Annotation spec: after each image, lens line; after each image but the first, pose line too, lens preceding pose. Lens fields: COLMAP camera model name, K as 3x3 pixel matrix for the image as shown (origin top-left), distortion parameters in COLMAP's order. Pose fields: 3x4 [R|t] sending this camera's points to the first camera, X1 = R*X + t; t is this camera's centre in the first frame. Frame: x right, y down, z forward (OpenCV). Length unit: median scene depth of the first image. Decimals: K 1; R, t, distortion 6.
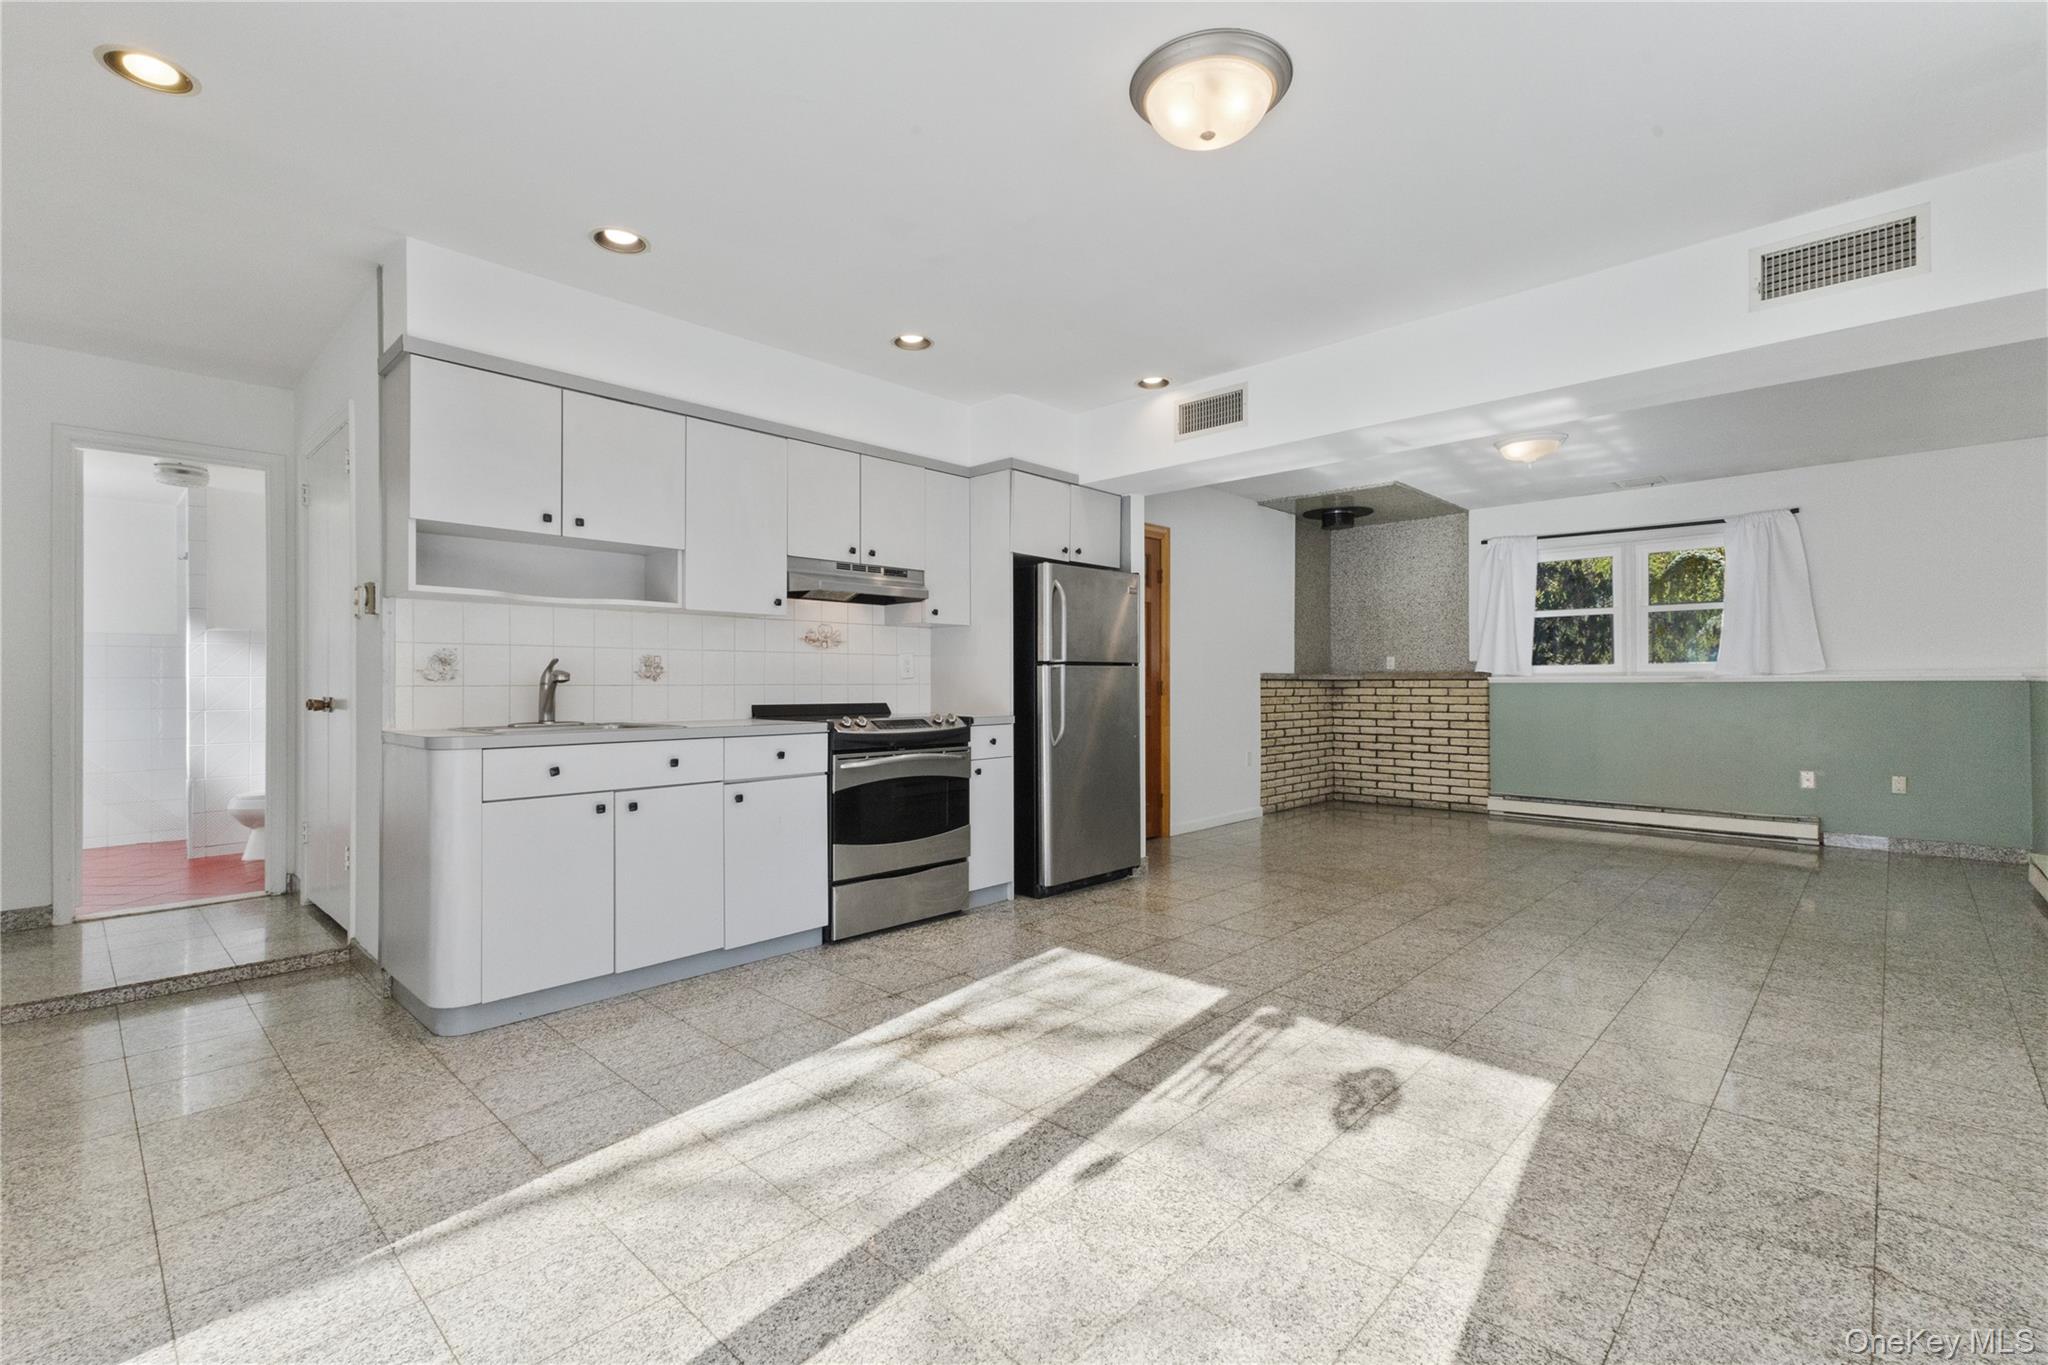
lens RADIAL K [[908.8, 0, 1064.8], [0, 908.8, 685.4], [0, 0, 1]] dist [0.000204, -0.000760]
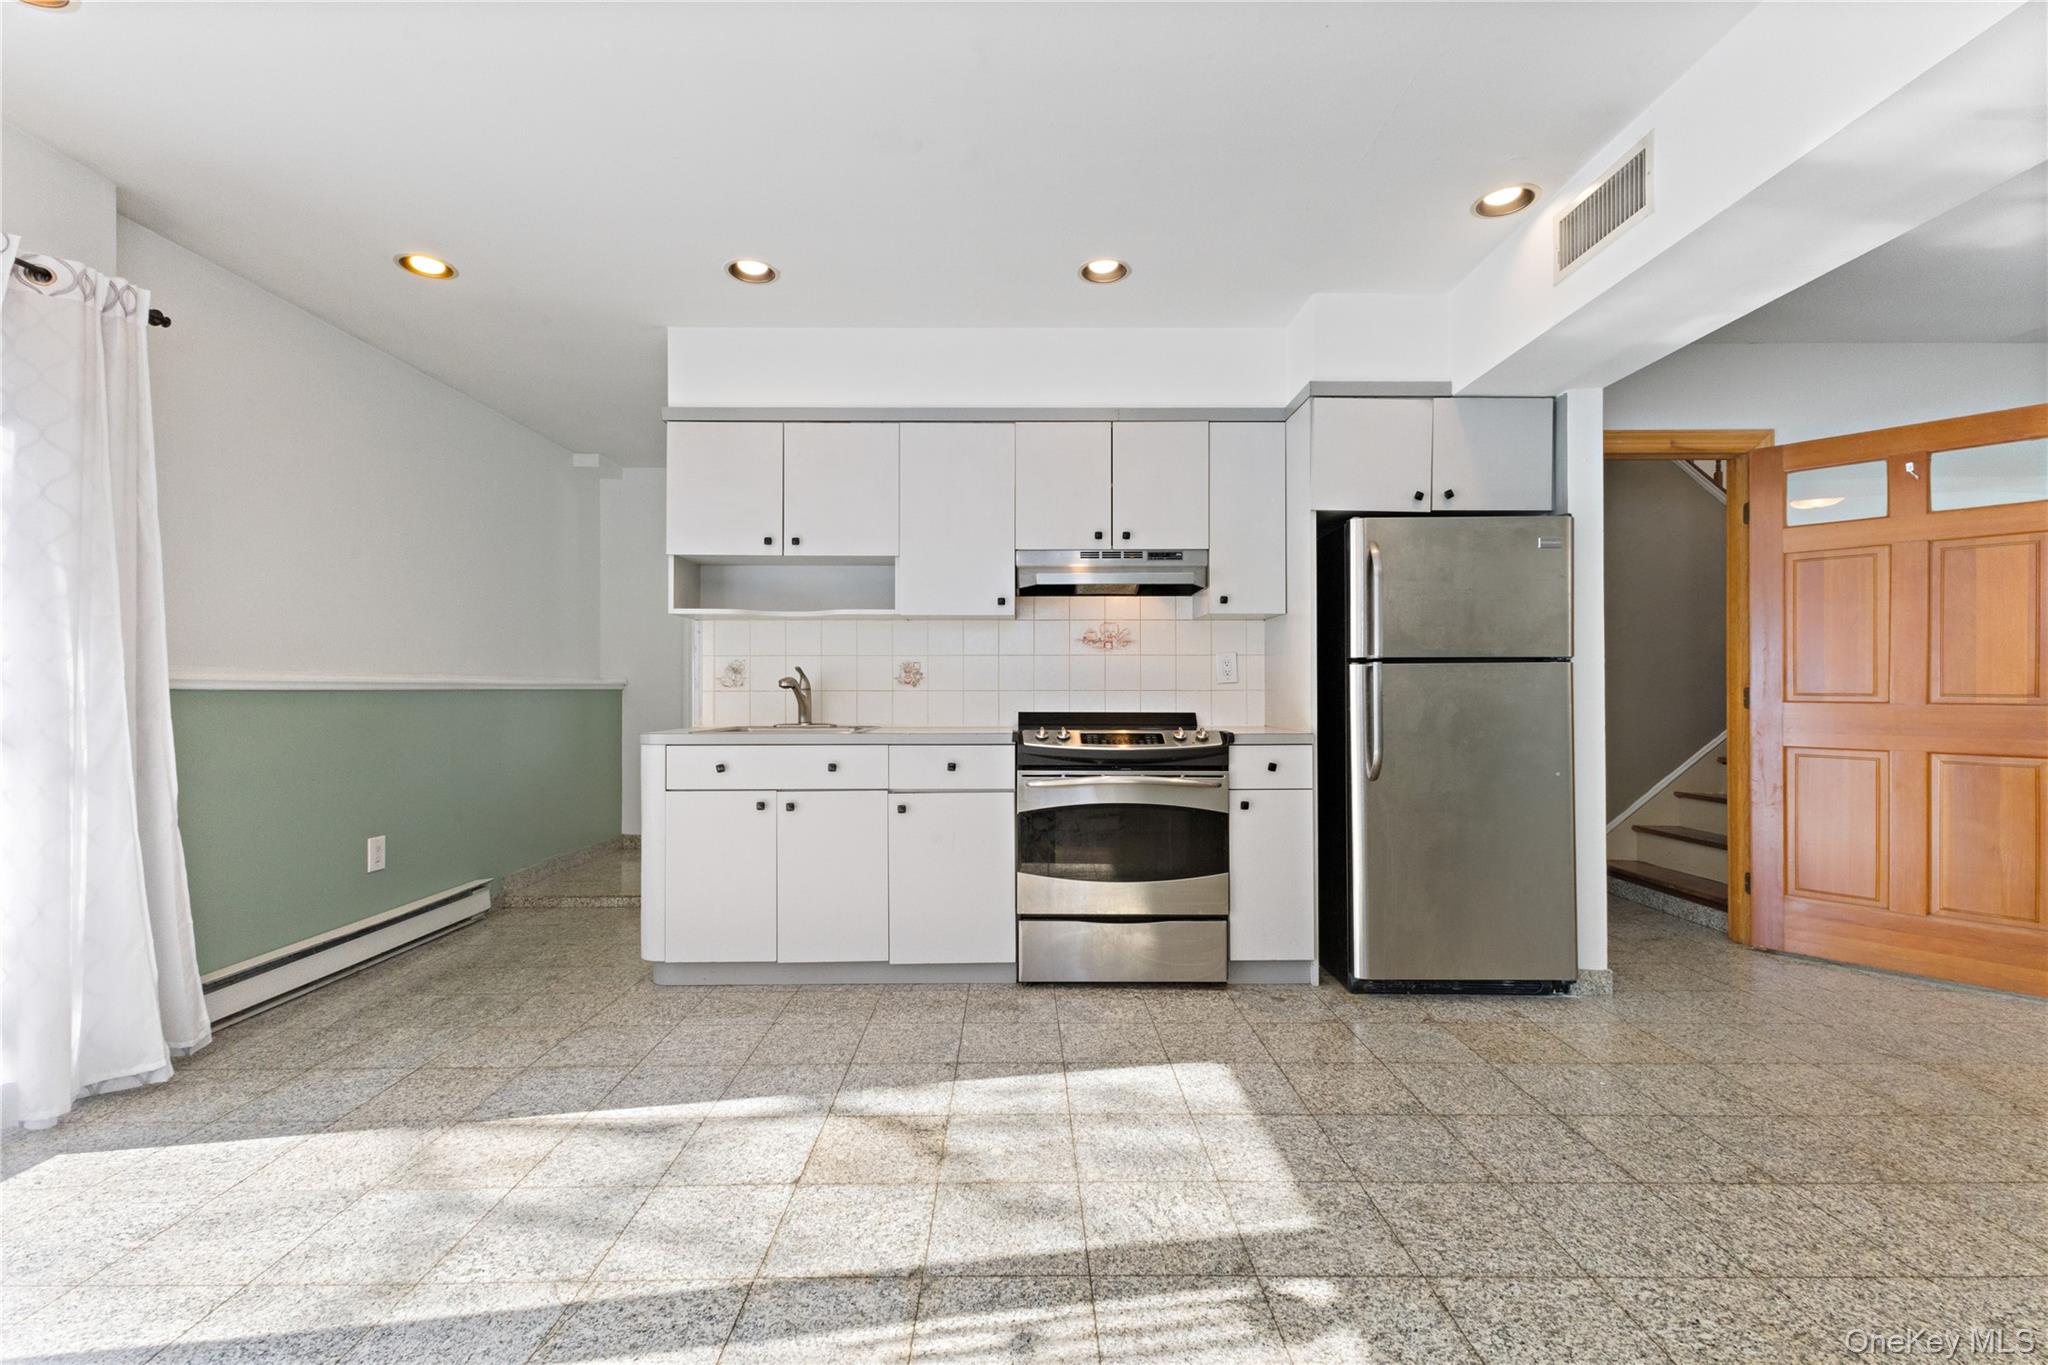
lens RADIAL K [[899.3, 0, 1025.2], [0, 899.3, 691.7], [0, 0, 1]] dist [0.004152, 0.000565]
pose [[0.675448, 0.001775, -0.737405, 0.347435], [-0.002342, 0.999997, 0.000262, 0.000093], [0.737404, 0.001550, 0.675450, 0.368741]]
